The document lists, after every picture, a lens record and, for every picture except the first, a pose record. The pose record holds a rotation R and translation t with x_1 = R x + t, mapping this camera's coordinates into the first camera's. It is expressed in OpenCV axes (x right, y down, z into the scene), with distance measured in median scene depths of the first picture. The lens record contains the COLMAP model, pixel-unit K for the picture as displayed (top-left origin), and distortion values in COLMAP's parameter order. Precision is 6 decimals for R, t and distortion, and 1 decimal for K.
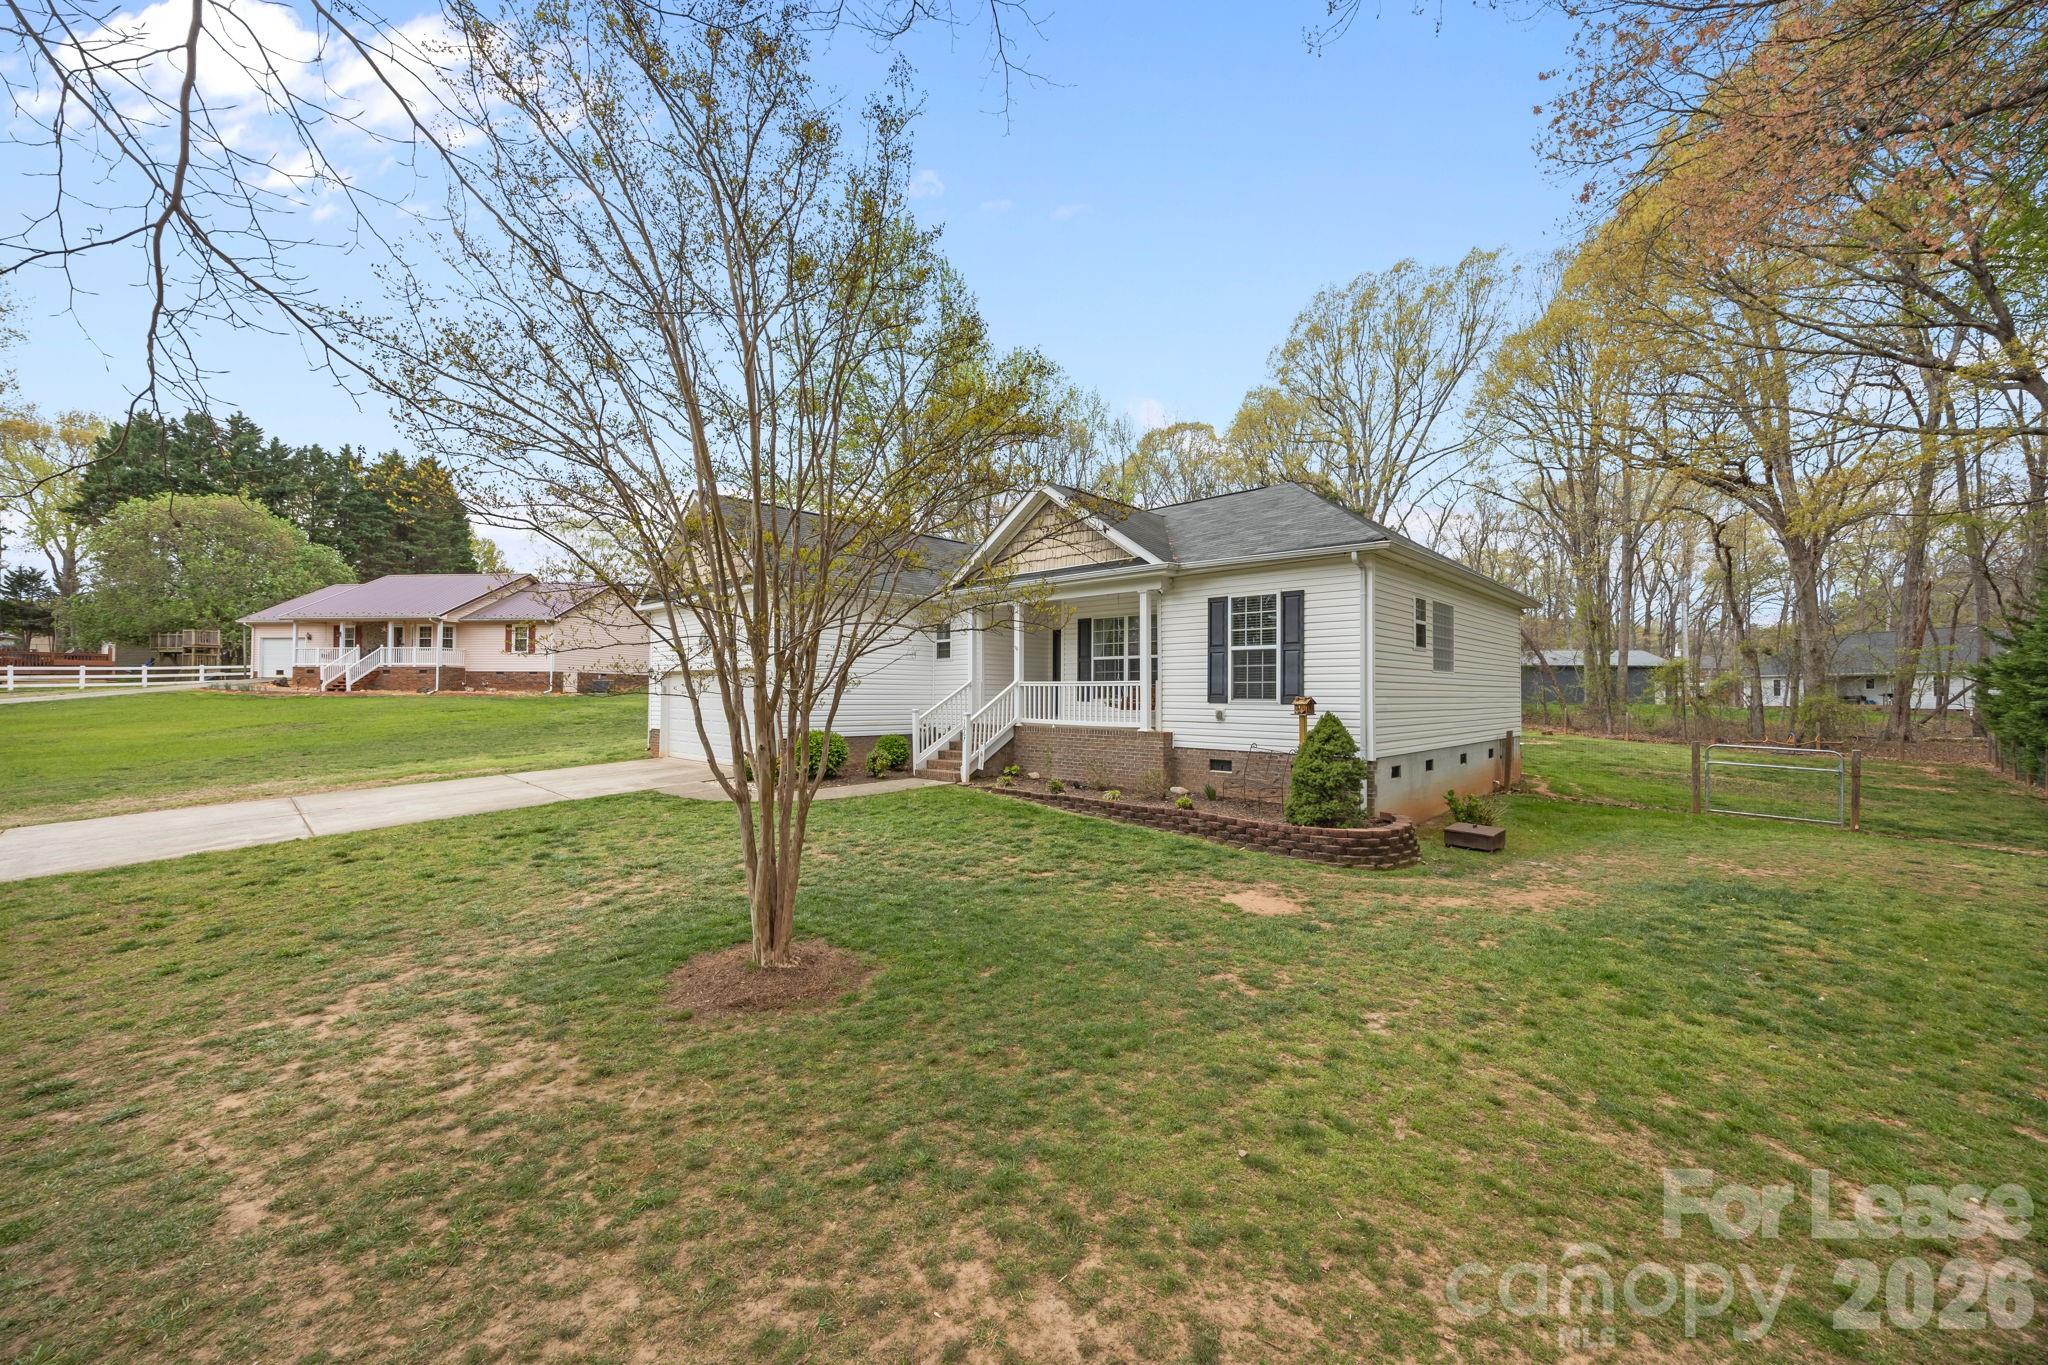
lens RADIAL K [[775.4, 0, 1027.7], [0, 775.4, 677.6], [0, 0, 1]] dist [-0.003860, 0.000281]
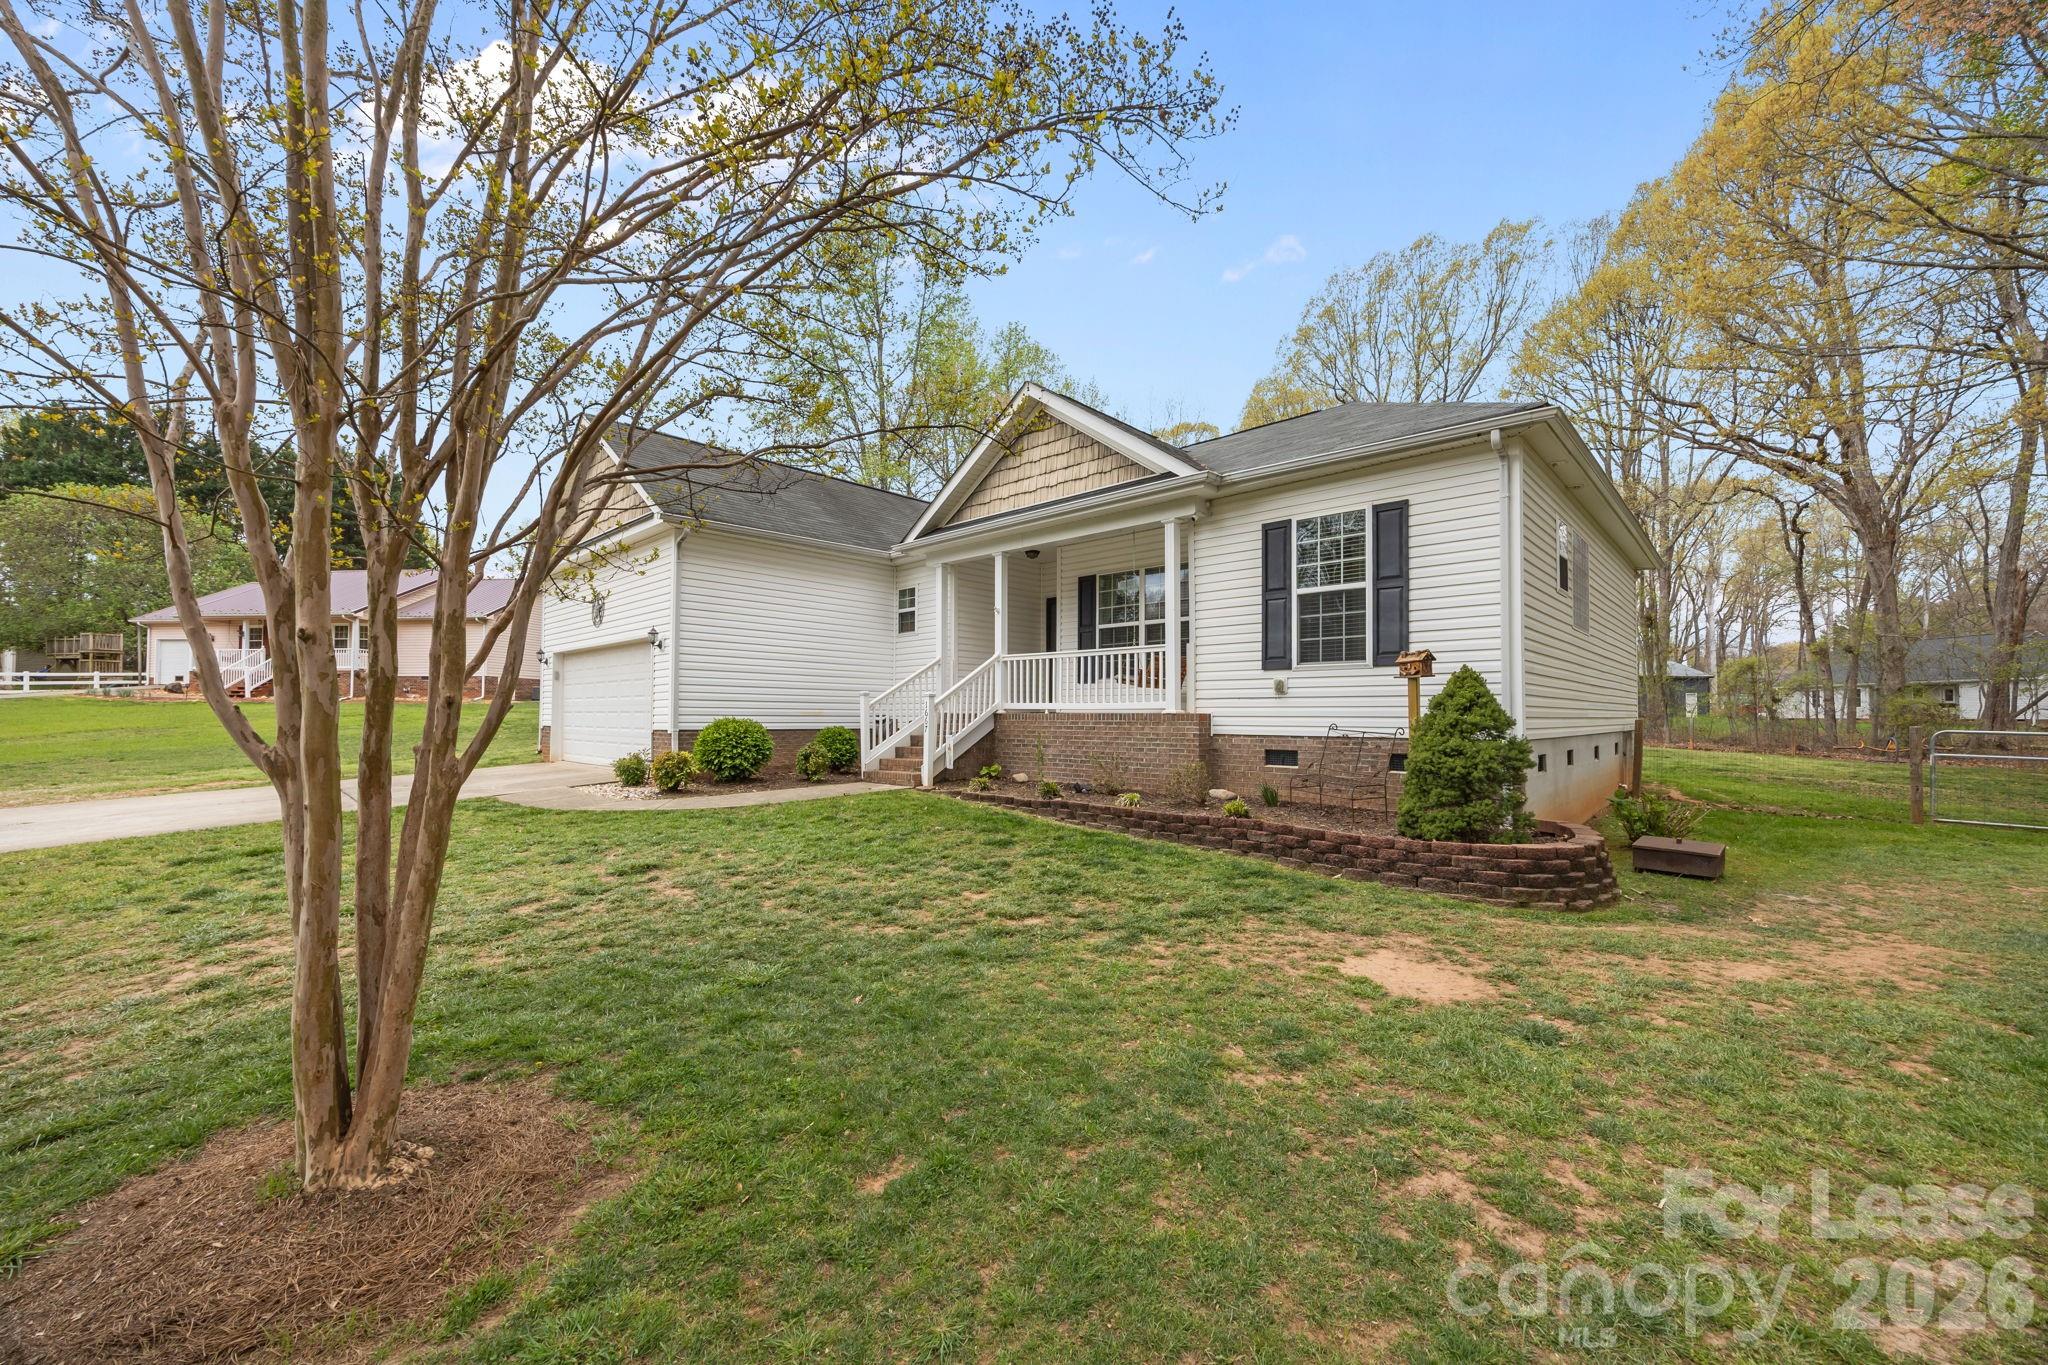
lens RADIAL K [[775.4, 0, 1040.2], [0, 775.4, 694.1], [0, 0, 1]] dist [-0.003860, 0.000281]
pose [[0.999766, 0.000874, 0.021616, 0.012997], [-0.000679, 0.999959, -0.009018, 0.061277], [-0.021623, 0.009002, 0.999726, 0.294295]]
